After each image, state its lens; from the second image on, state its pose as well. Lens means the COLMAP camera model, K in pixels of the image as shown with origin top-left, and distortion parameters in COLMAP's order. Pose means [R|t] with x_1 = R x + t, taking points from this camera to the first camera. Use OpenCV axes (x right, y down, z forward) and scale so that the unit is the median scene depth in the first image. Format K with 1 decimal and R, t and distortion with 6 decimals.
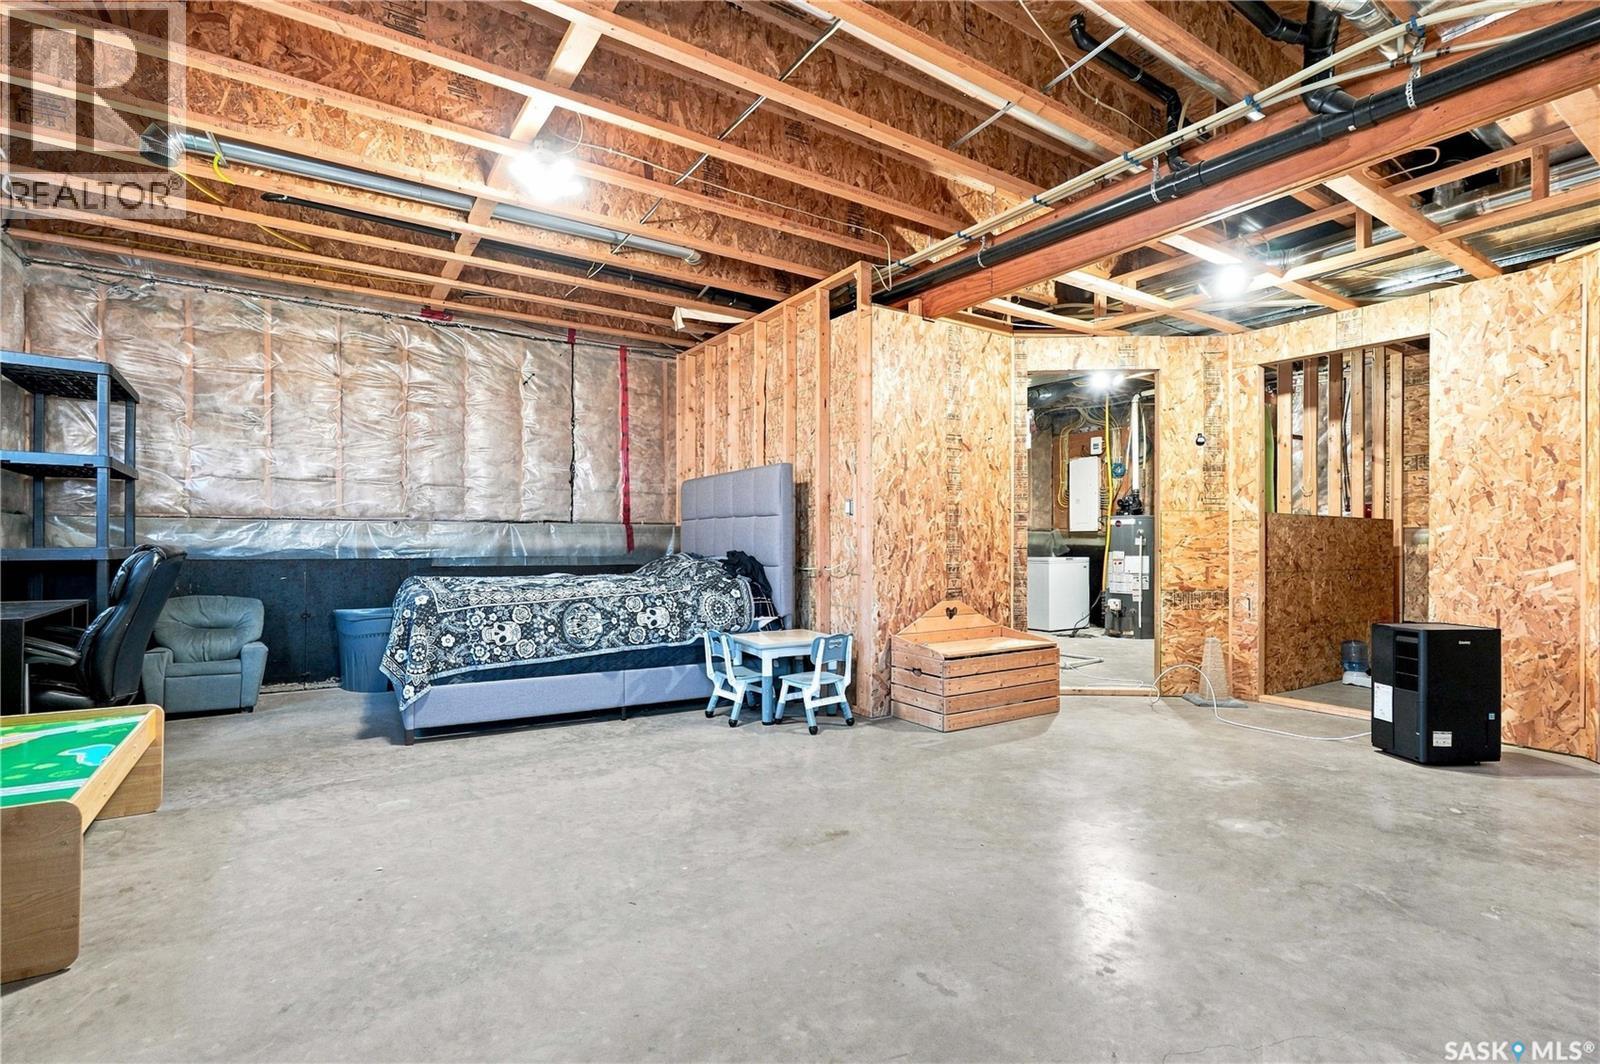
lens RADIAL K [[735.9, 0, 807.9], [0, 735.9, 544.7], [0, 0, 1]] dist [0.001000, 0.001142]
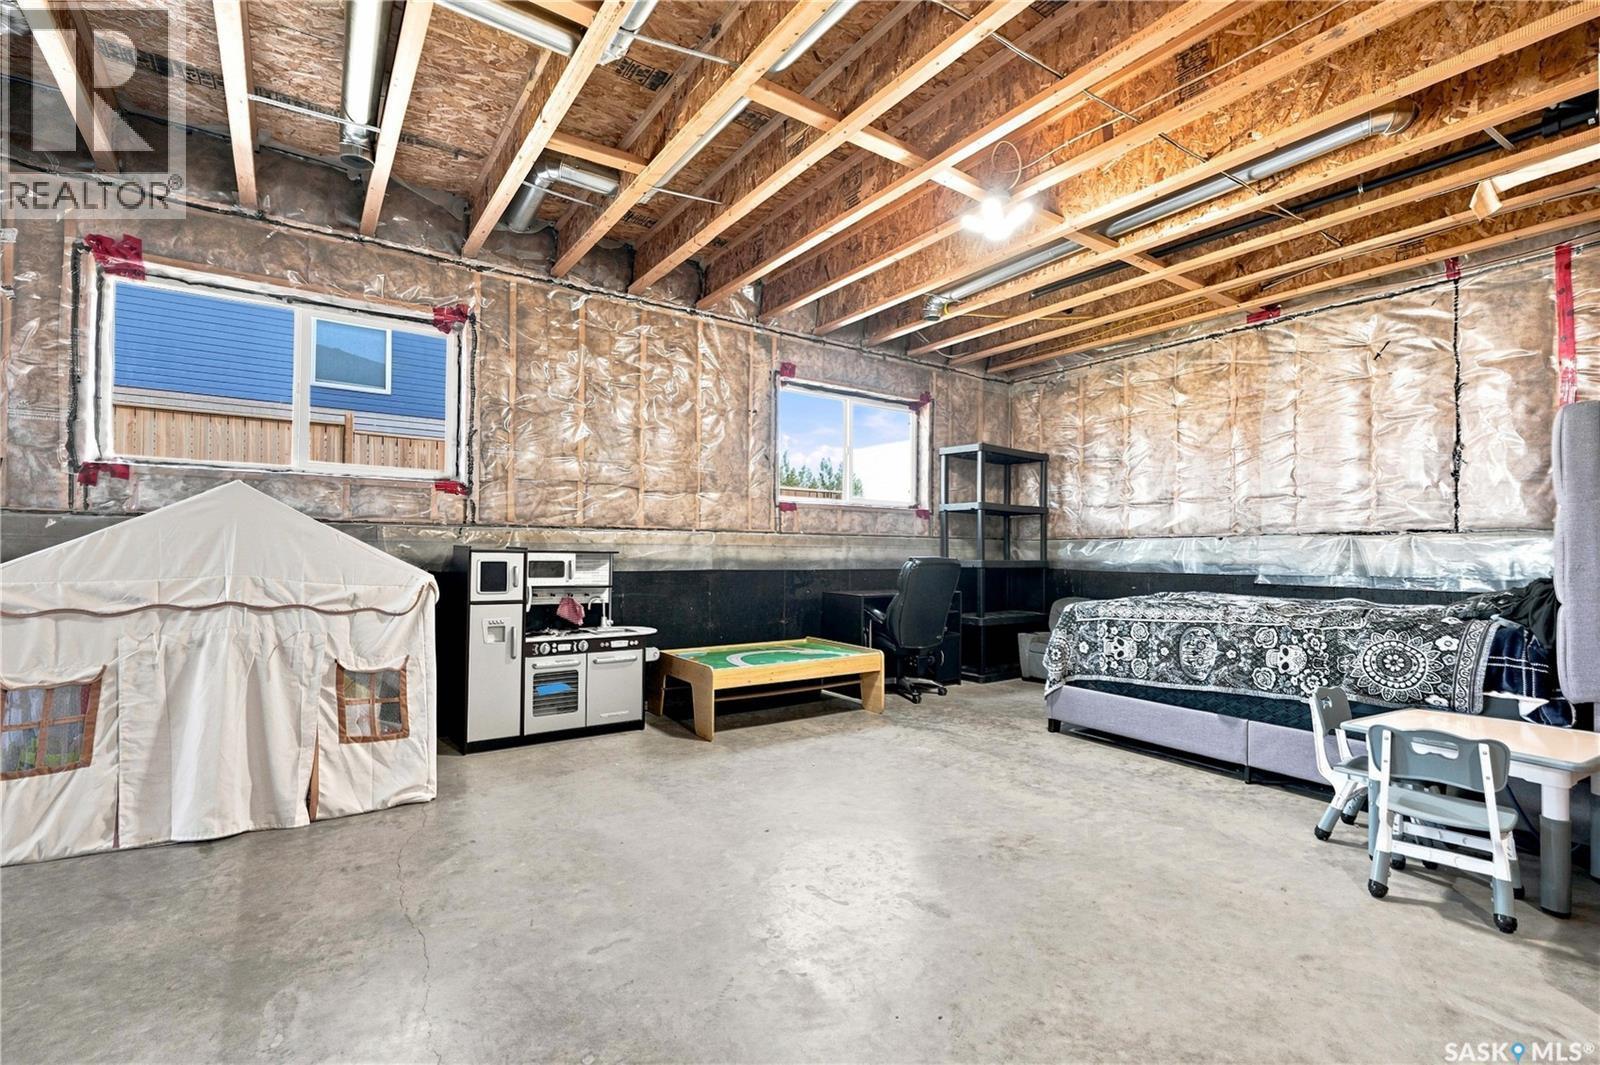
lens RADIAL K [[735.9, 0, 807.9], [0, 735.9, 545.2], [0, 0, 1]] dist [0.001000, 0.001142]
pose [[0.025182, -0.015689, -0.999560, 0.520213], [-0.010557, 0.999817, -0.015959, 0.001723], [0.999627, 0.010955, 0.025012, 0.503155]]
